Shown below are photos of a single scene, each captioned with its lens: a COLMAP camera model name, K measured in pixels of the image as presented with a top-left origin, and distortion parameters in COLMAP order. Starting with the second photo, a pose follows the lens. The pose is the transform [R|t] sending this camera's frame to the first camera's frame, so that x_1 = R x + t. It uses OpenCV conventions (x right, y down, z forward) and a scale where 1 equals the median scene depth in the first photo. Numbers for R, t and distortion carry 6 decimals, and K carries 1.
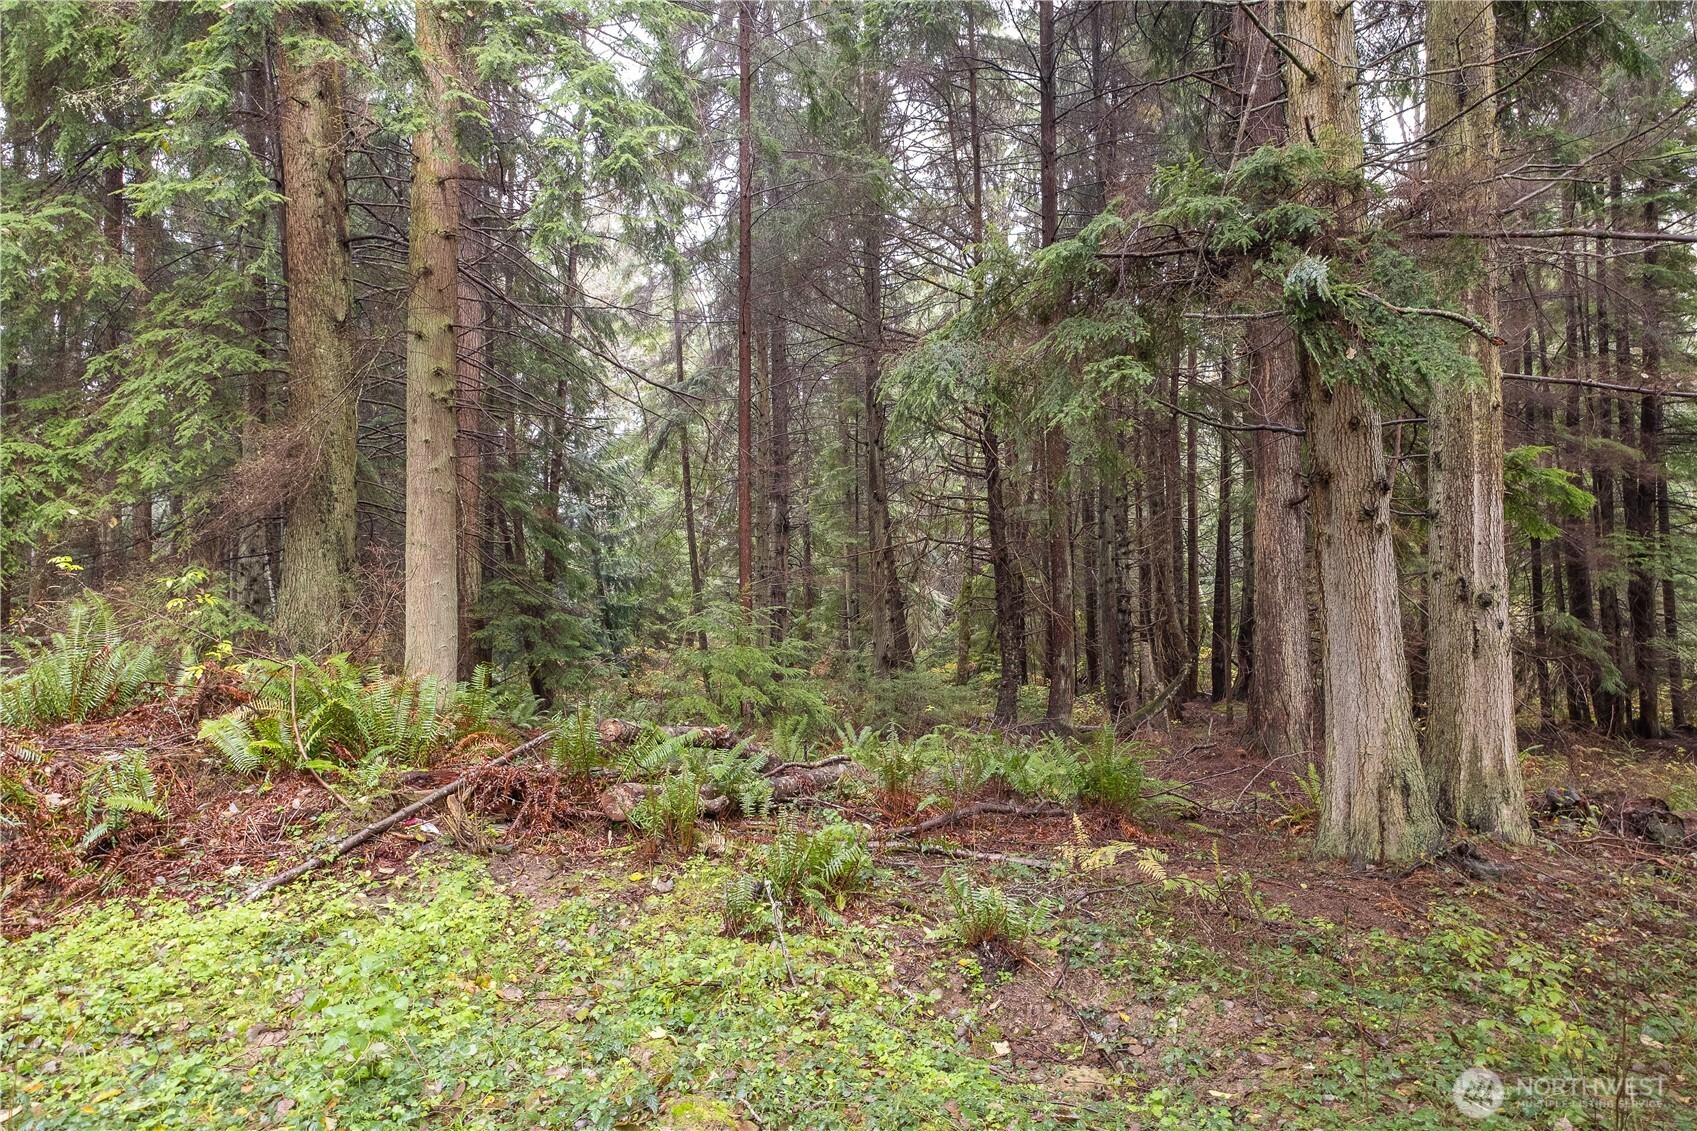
lens RADIAL K [[1034.5, 0, 851.7], [0, 1034.5, 564.5], [0, 0, 1]] dist [0.027536, 0.001028]
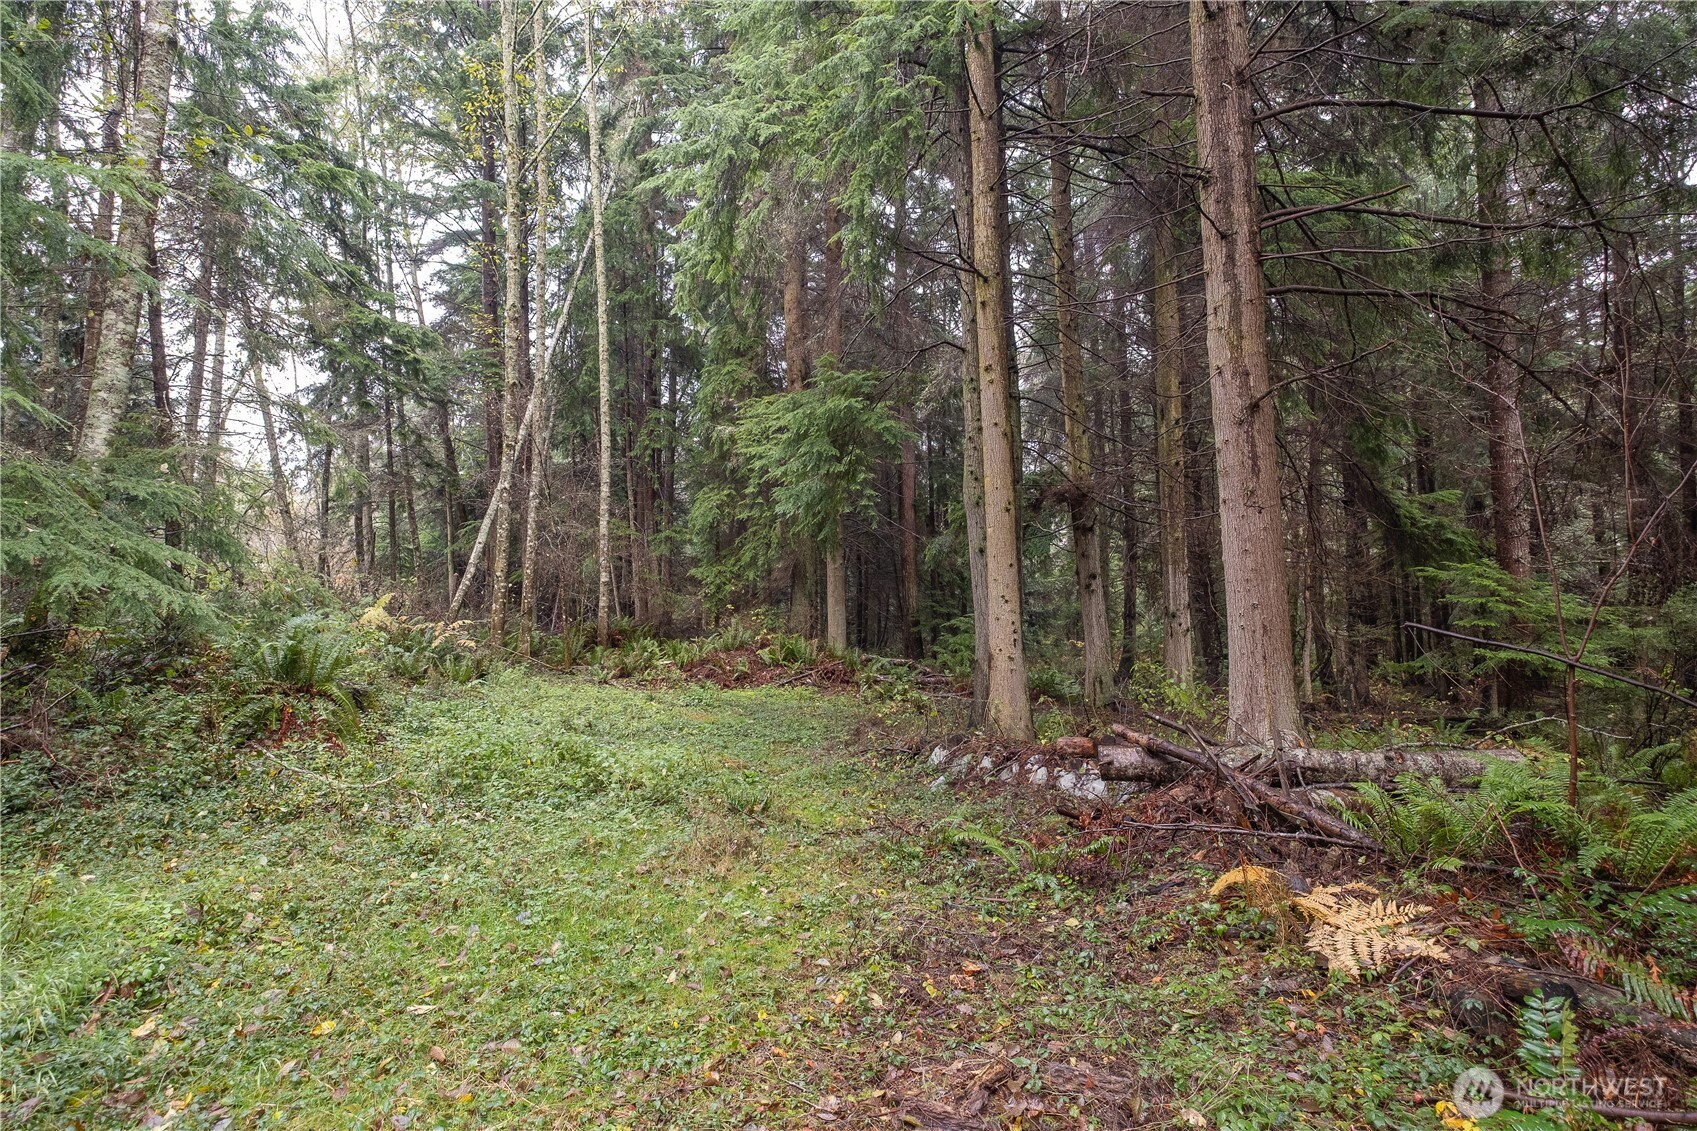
lens RADIAL K [[928.9, 0, 847.0], [0, 928.9, 563.6], [0, 0, 1]] dist [-0.000137, 0.000000]
pose [[0.858809, -0.031858, -0.511304, 1.241861], [0.027447, 0.999492, -0.016176, -0.087686], [0.511560, -0.000142, 0.859248, -1.545416]]
